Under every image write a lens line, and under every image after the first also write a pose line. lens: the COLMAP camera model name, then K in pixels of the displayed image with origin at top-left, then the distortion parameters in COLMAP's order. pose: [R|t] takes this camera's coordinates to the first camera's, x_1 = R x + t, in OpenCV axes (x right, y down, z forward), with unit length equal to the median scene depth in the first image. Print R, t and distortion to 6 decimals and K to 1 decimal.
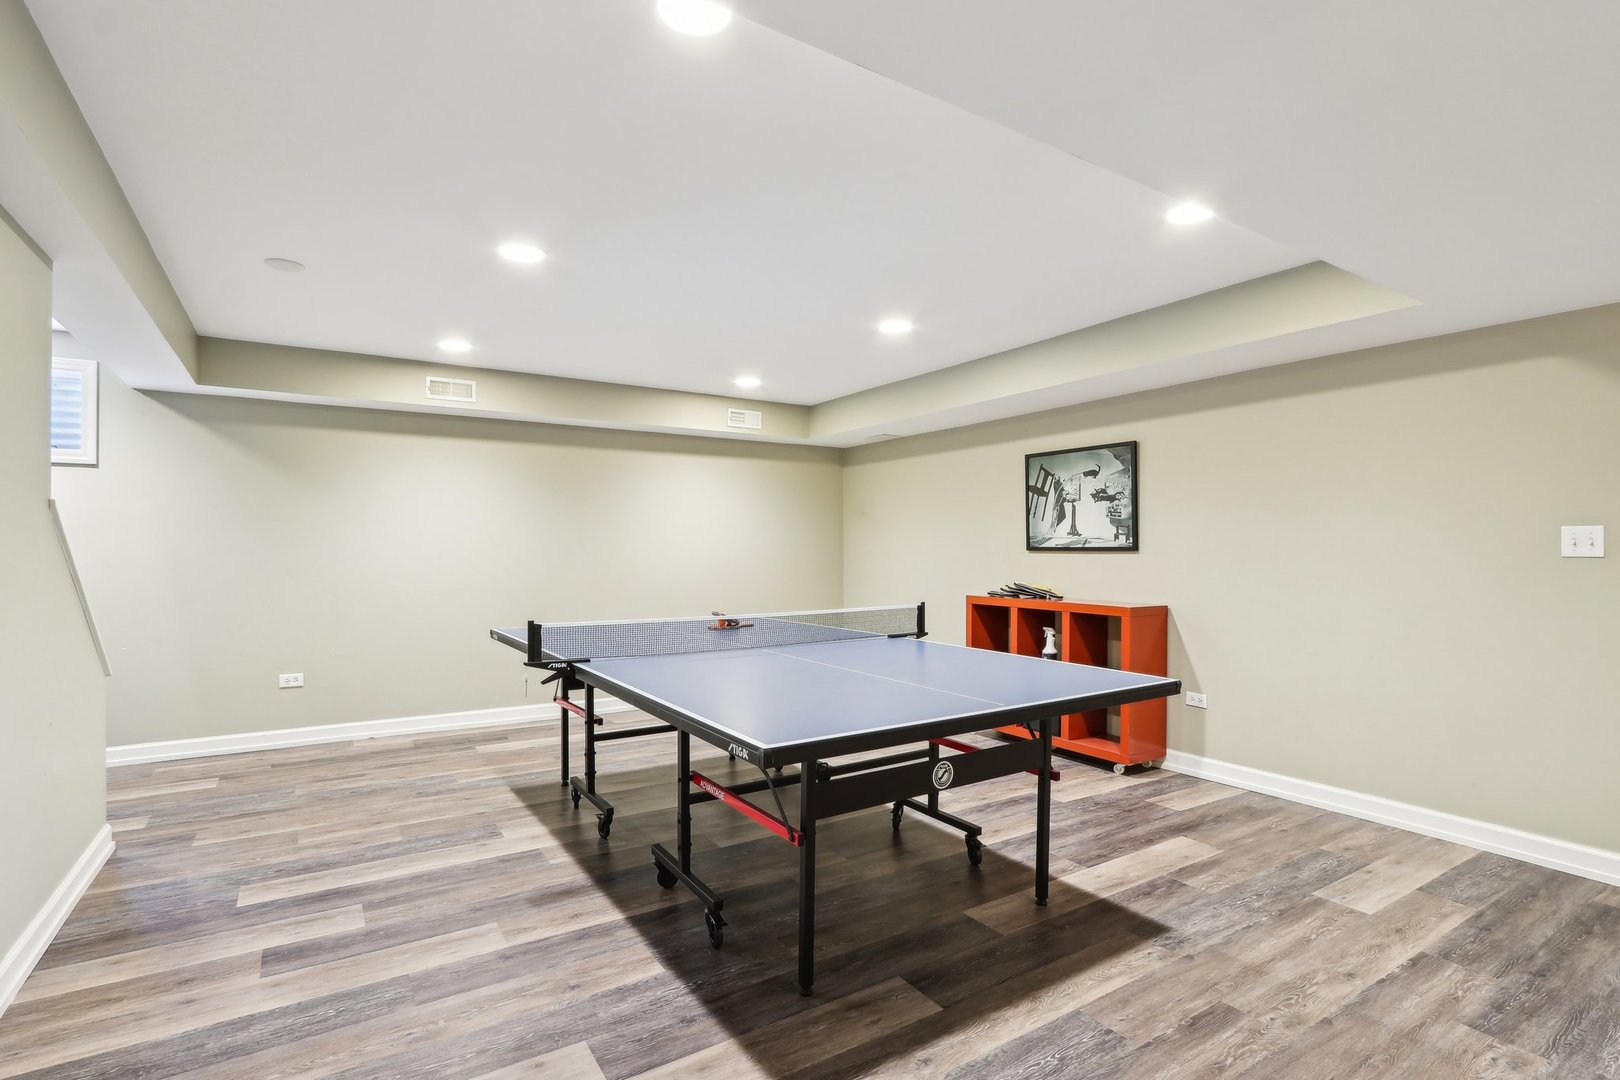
lens RADIAL K [[777.5, 0, 799.8], [0, 777.5, 551.4], [0, 0, 1]] dist [-0.017706, 0.003345]
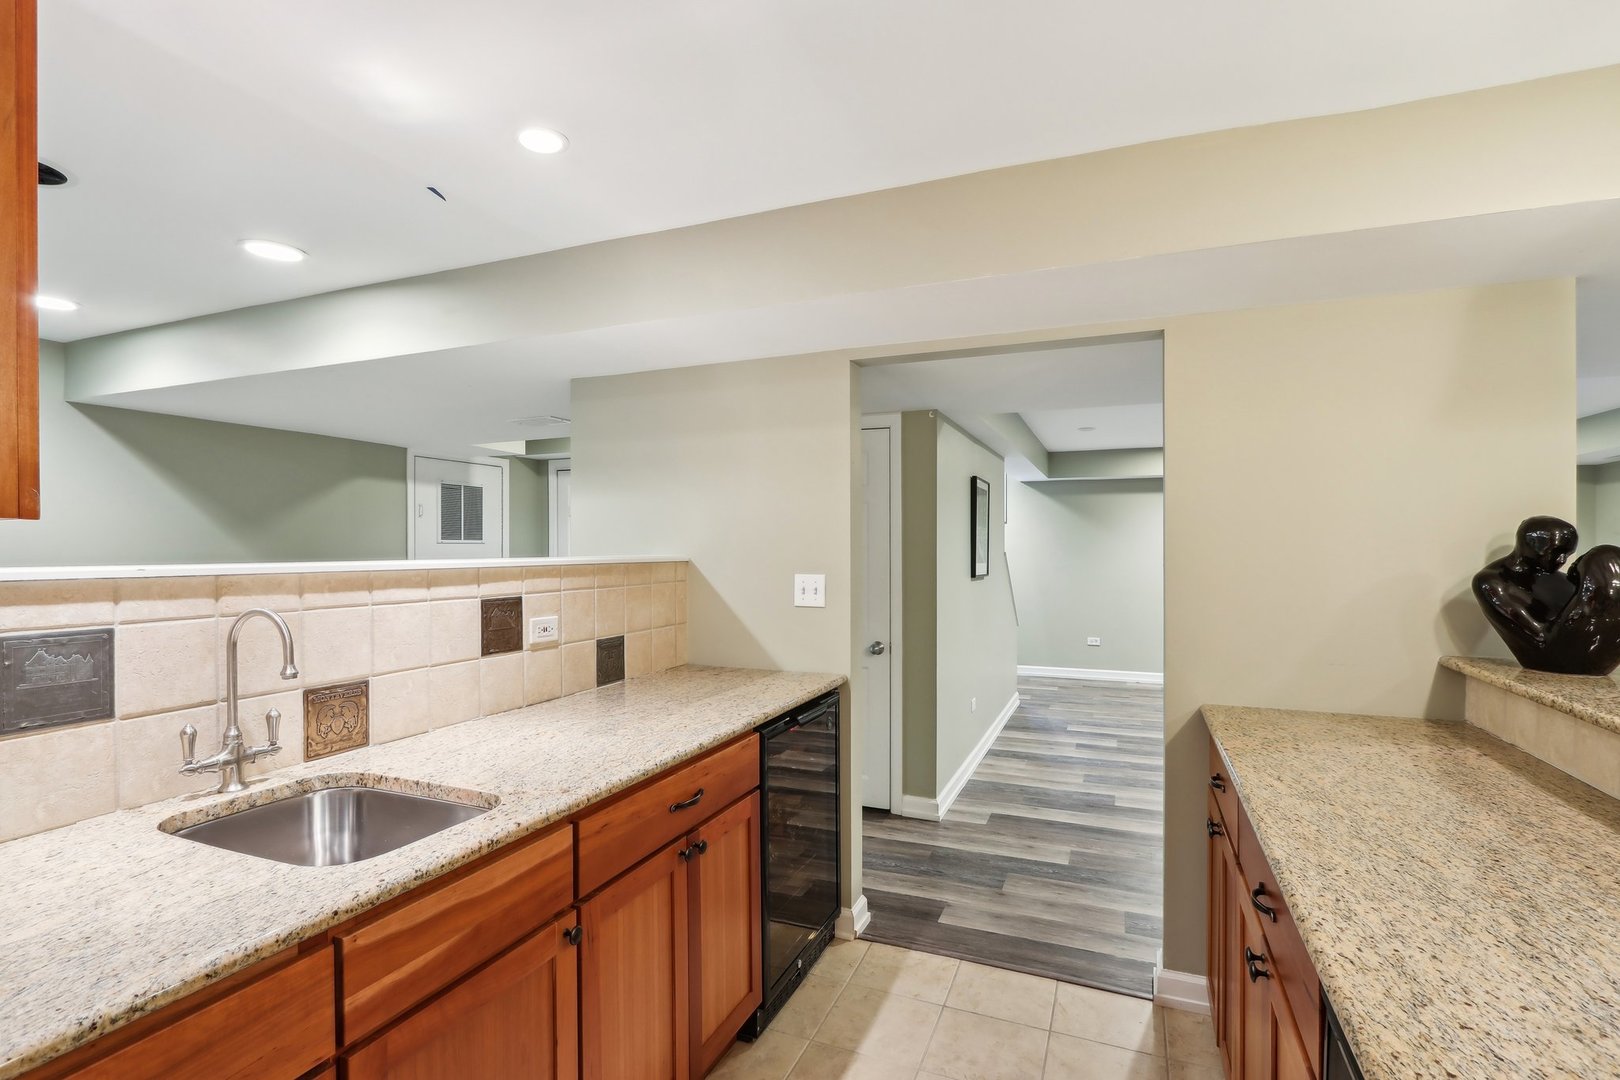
lens RADIAL K [[777.5, 0, 812.2], [0, 777.5, 530.7], [0, 0, 1]] dist [-0.017706, 0.003345]
pose [[0.584746, -0.017257, -0.811033, 0.615489], [-0.001160, 0.999755, -0.022109, -0.067596], [0.811215, 0.013869, 0.584583, -0.848701]]
